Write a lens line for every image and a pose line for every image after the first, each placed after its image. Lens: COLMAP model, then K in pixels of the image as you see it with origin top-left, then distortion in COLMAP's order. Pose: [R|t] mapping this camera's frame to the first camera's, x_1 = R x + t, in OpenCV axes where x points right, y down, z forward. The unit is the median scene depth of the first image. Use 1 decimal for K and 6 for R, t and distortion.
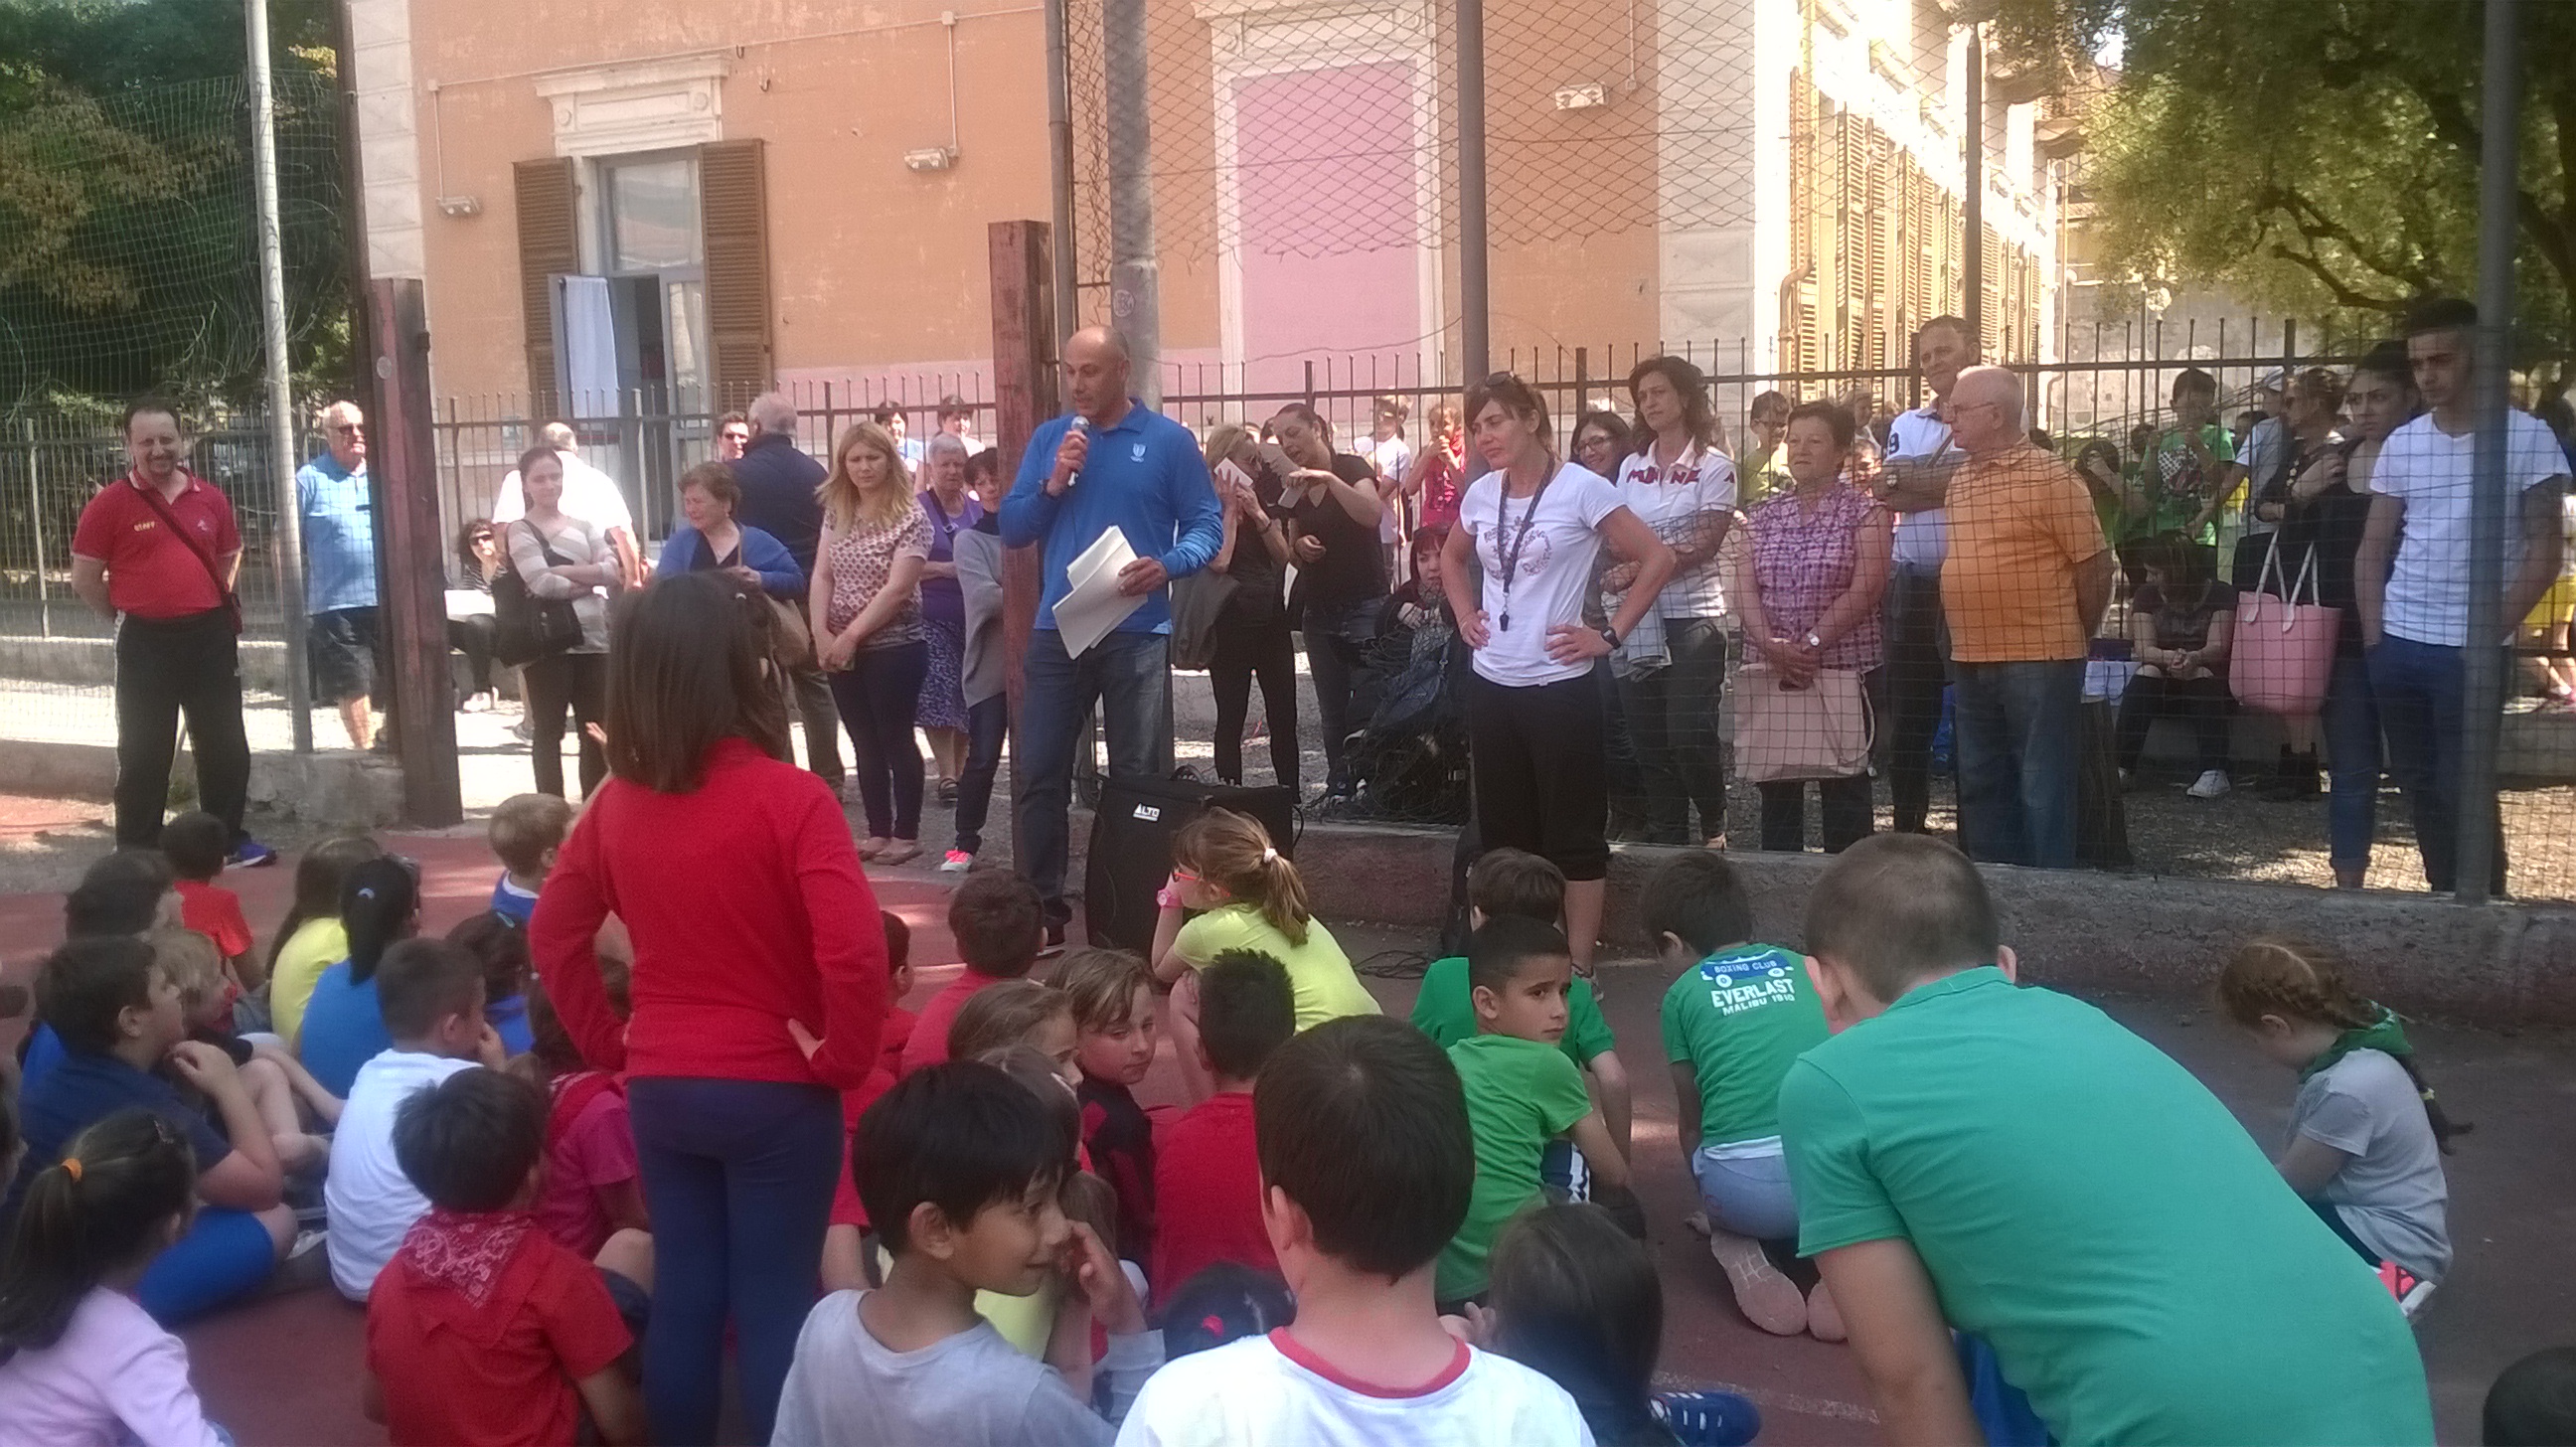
lens RADIAL K [[2157.6, 0, 1274.3], [0, 2157.6, 728.5], [0, 0, 1]] dist [-0.025773, -0.041871]
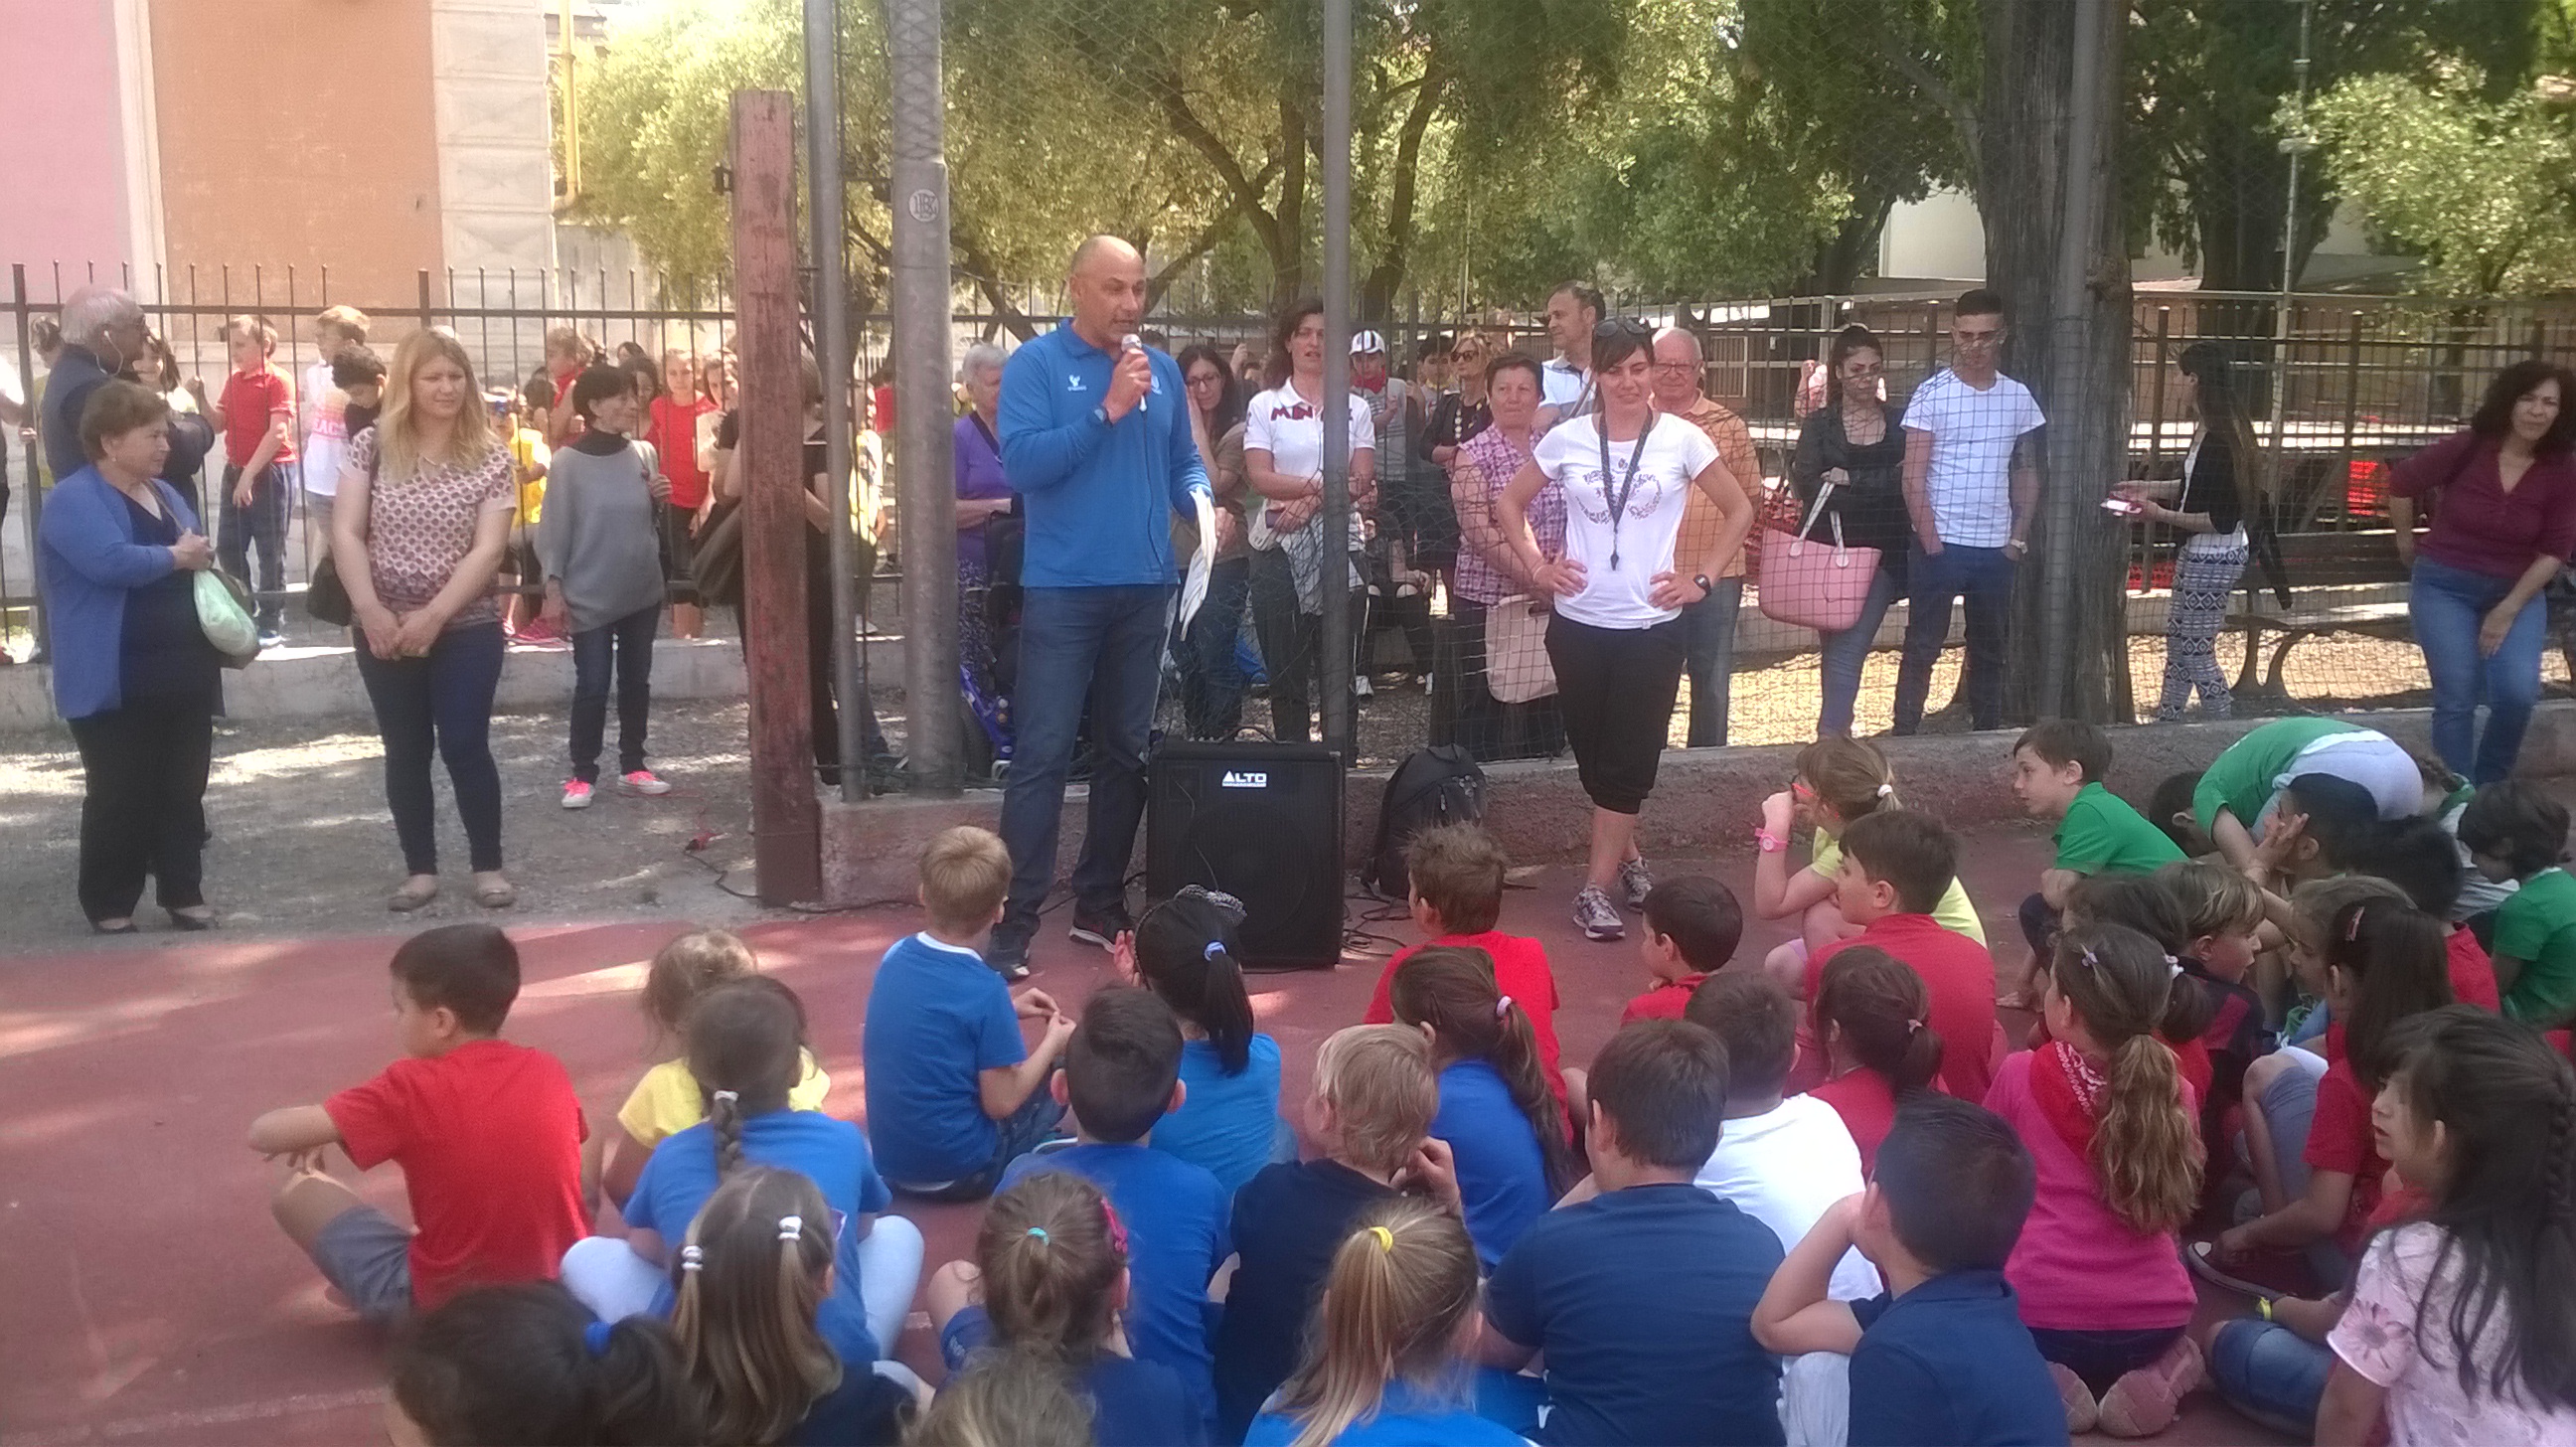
lens RADIAL K [[2157.6, 0, 1277.9], [0, 2157.6, 739.3], [0, 0, 1]] dist [-0.025773, -0.041871]
pose [[0.671841, -0.091789, 0.734986, -0.526393], [0.069177, 0.995730, 0.061119, -0.024260], [-0.737458, 0.009782, 0.675322, 0.269796]]
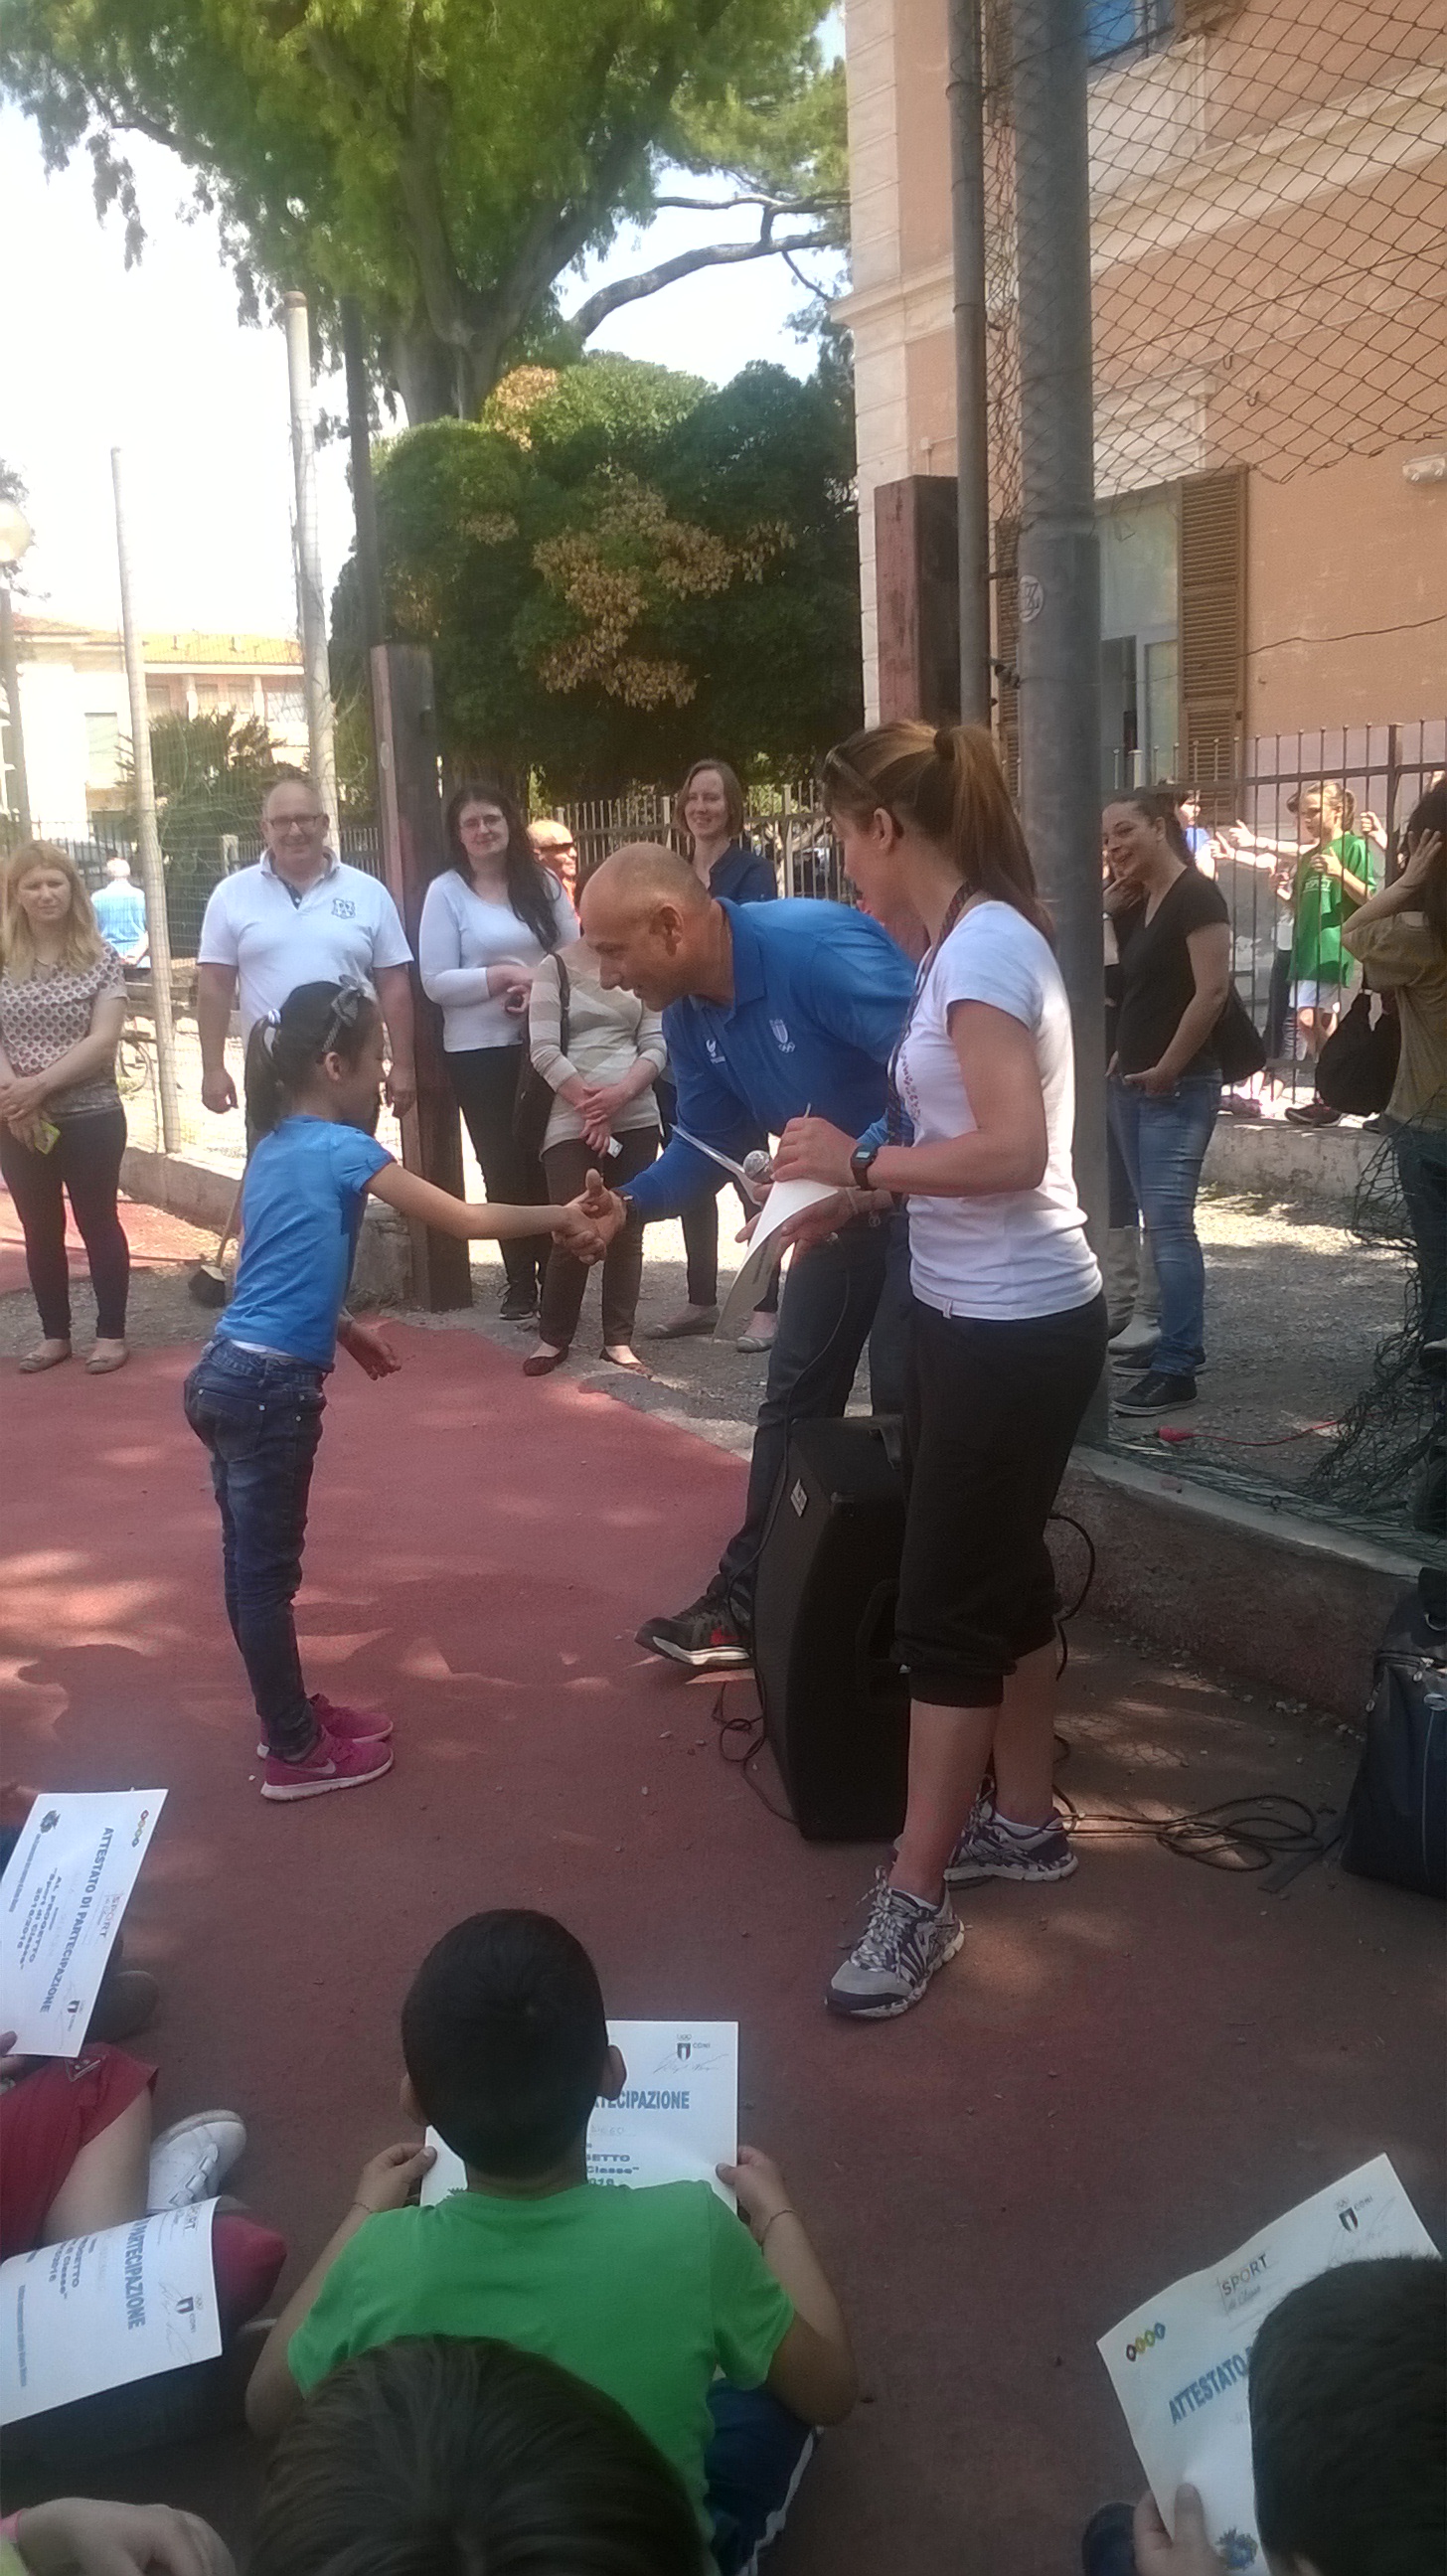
lens RADIAL K [[2161.1, 0, 729.9], [0, 2161.1, 1286.8], [0, 0, 1]] dist [-0.033335, 0.002286]
pose [[0.843898, 0.090148, -0.528875, 0.159810], [-0.047356, 0.994451, 0.093943, -0.051750], [0.534409, -0.054233, 0.843484, 0.376950]]
